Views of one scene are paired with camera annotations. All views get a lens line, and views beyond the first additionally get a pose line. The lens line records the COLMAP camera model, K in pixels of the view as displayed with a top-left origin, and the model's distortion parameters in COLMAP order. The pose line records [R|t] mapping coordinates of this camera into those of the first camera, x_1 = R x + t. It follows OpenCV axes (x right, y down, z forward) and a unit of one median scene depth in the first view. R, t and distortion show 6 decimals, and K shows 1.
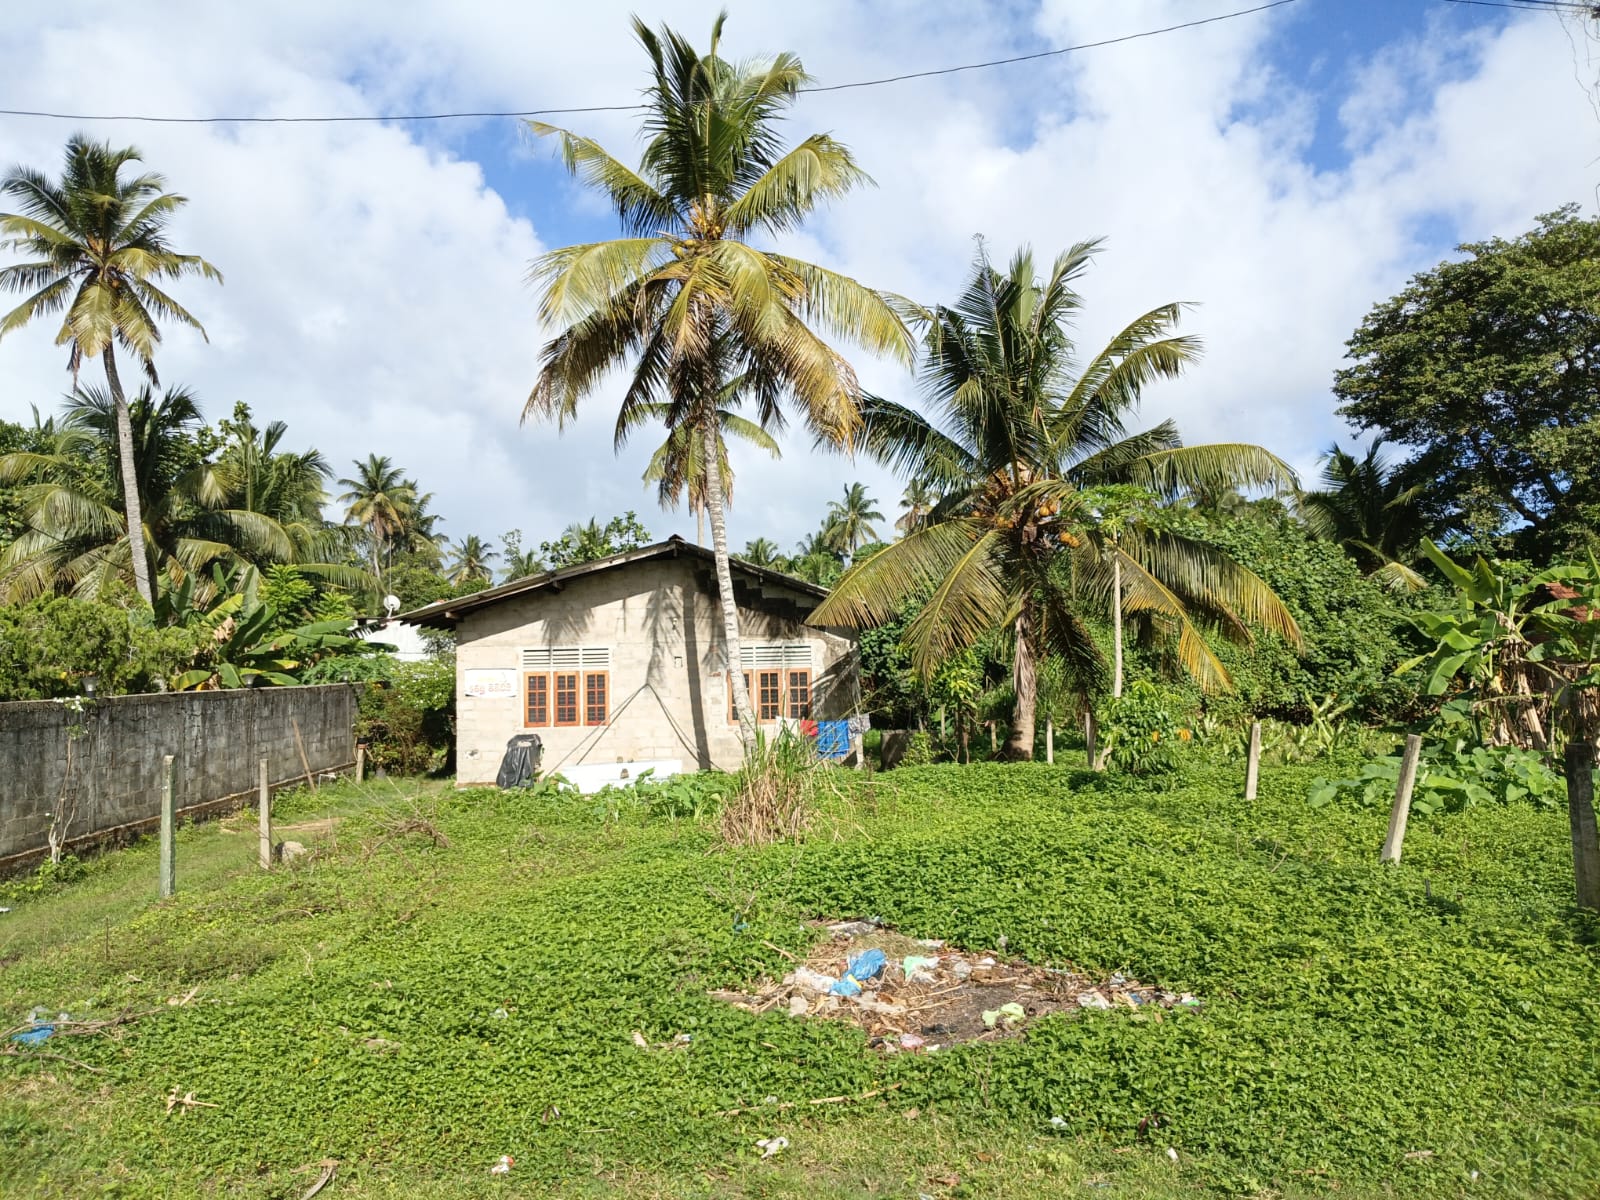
lens RADIAL K [[1188.2, 0, 800.0], [0, 1188.2, 600.0], [0, 0, 1]] dist [0.070982, -0.111301]
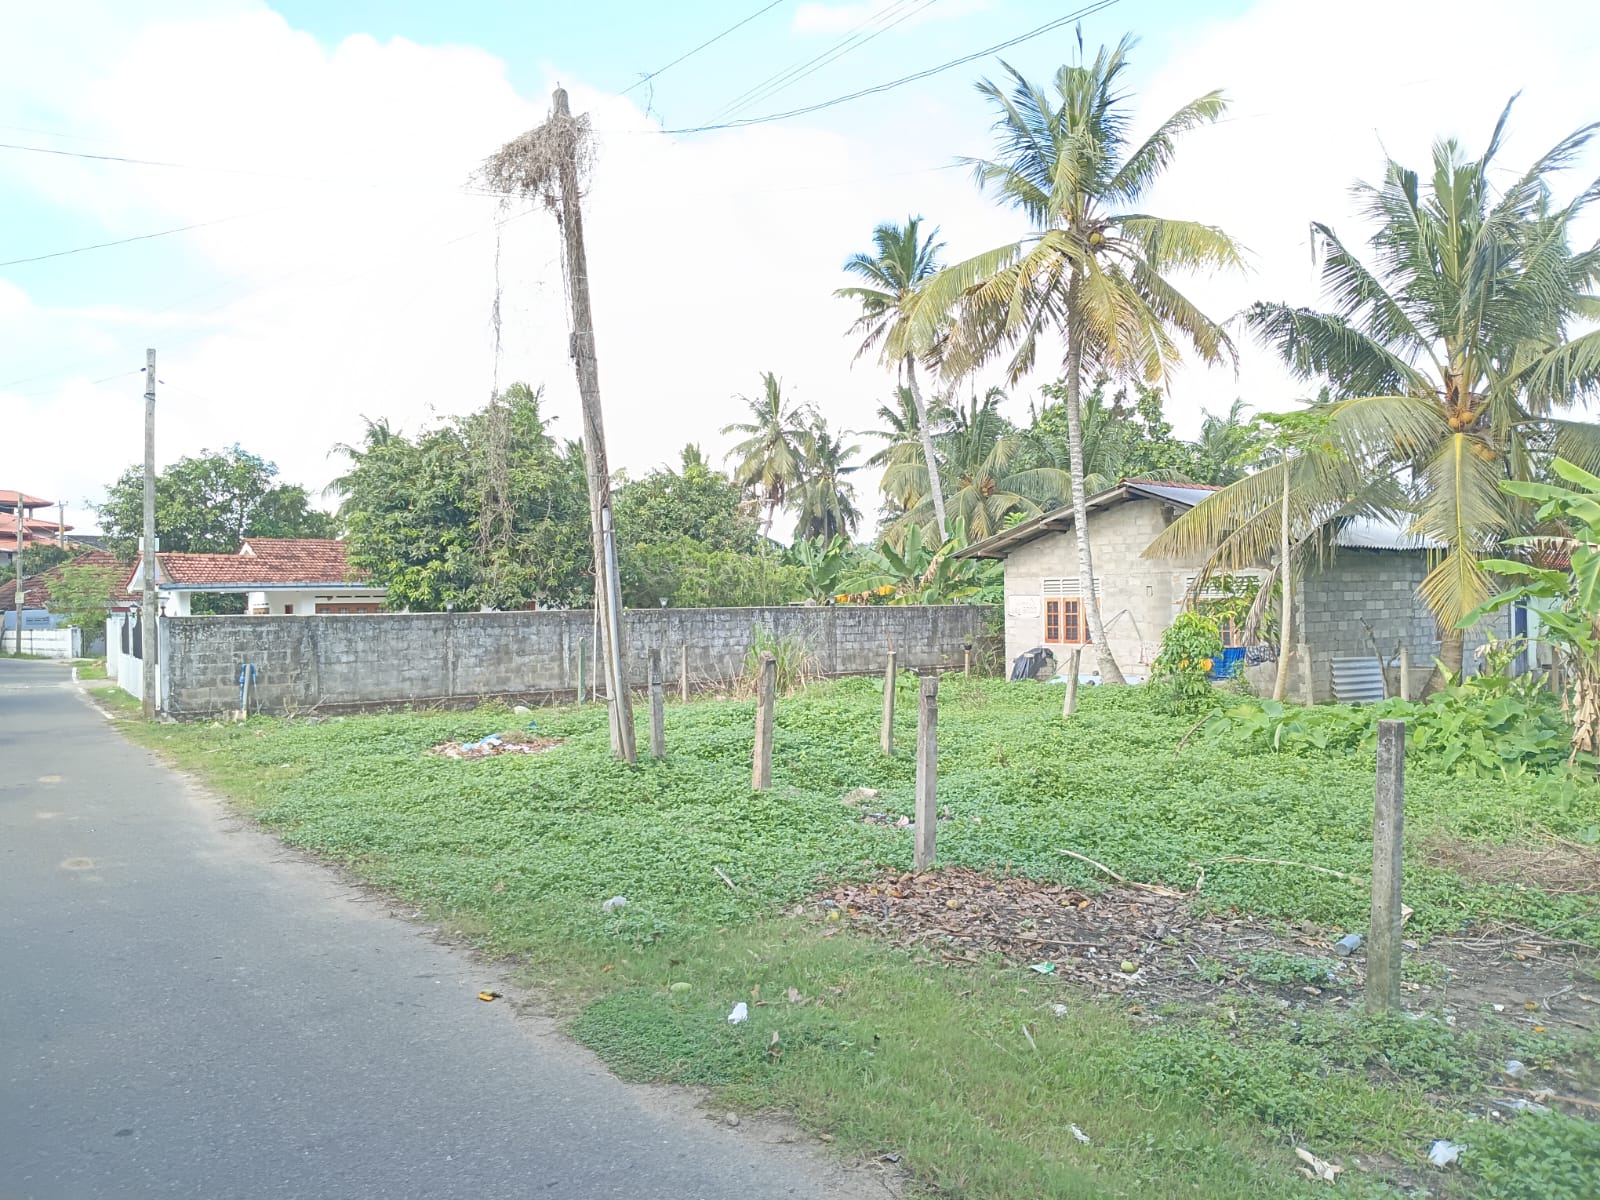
lens RADIAL K [[1188.2, 0, 797.7], [0, 1188.2, 596.5], [0, 0, 1]] dist [0.077335, -0.129034]
pose [[0.579743, 0.009560, -0.814743, 0.921288], [0.039741, 0.998409, 0.039994, -0.000450], [0.813830, -0.055565, 0.578441, 0.121415]]
